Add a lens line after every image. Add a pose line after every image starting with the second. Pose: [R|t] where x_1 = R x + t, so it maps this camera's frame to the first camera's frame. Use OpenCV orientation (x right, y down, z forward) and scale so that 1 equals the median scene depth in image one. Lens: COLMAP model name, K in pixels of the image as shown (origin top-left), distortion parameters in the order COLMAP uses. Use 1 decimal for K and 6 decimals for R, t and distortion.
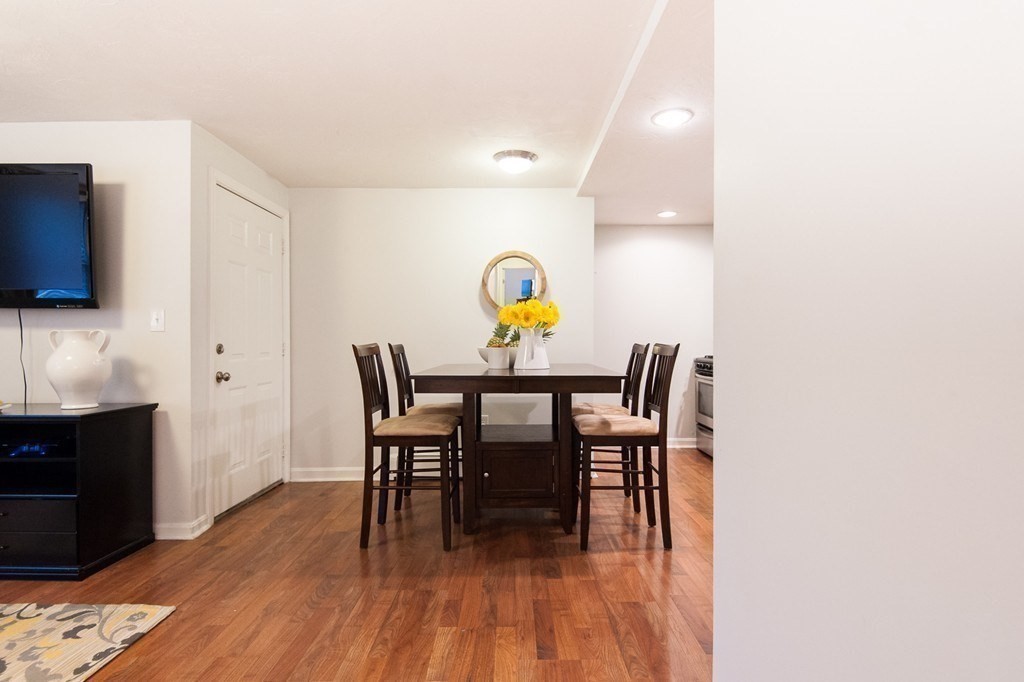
lens RADIAL K [[516.9, 0, 519.3], [0, 516.9, 343.9], [0, 0, 1]] dist [-0.030374, 0.000038]
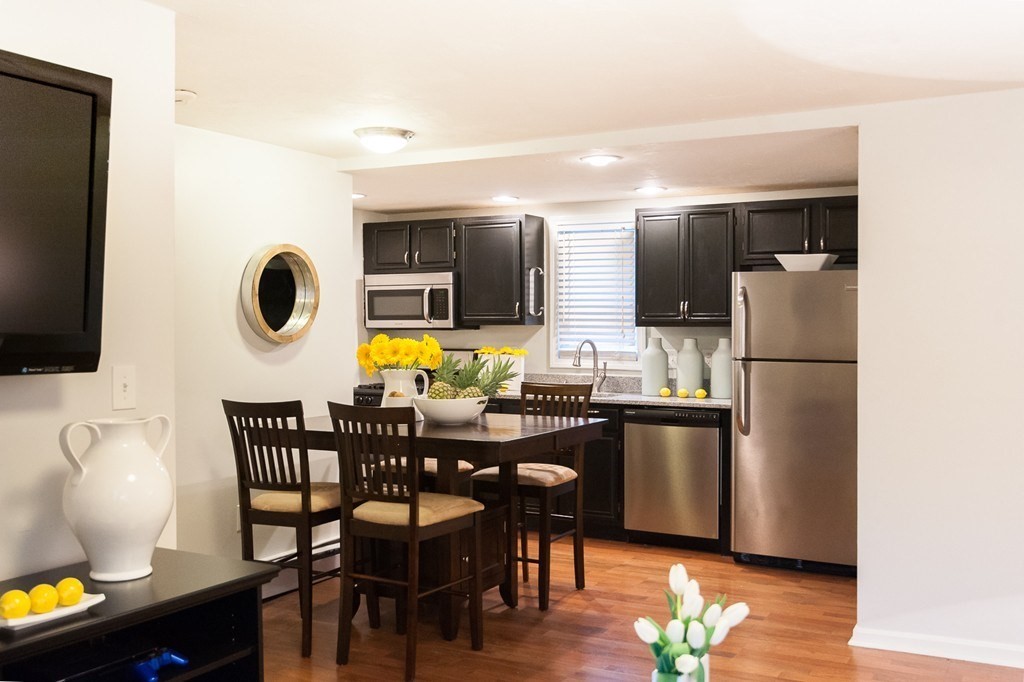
lens RADIAL K [[1015.0, 0, 503.5], [0, 1015.0, 345.7], [0, 0, 1]] dist [-0.075544, 0.000000]
pose [[0.502515, -0.015451, 0.864430, -1.421558], [0.003144, 0.999866, 0.016044, -0.105298], [-0.864563, -0.005344, 0.502497, 0.169708]]
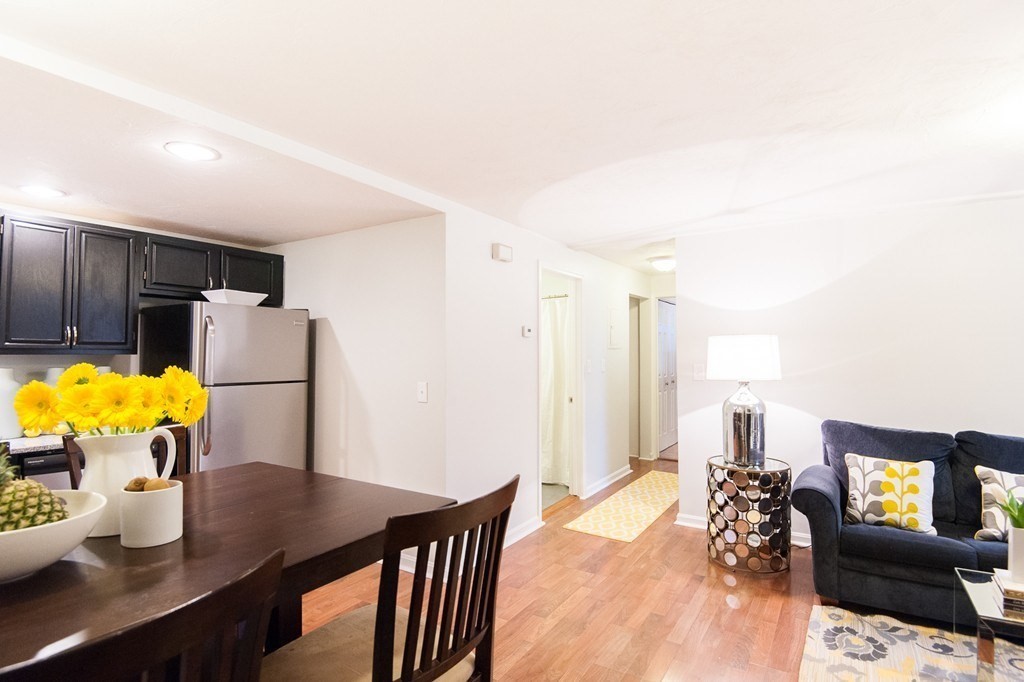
lens RADIAL K [[516.9, 0, 524.7], [0, 516.9, 342.4], [0, 0, 1]] dist [-0.030374, 0.000038]
pose [[-0.844010, 0.013839, 0.536148, -0.562888], [0.004104, 0.999804, -0.019345, -0.111168], [-0.536311, -0.014127, -0.843902, 1.325939]]
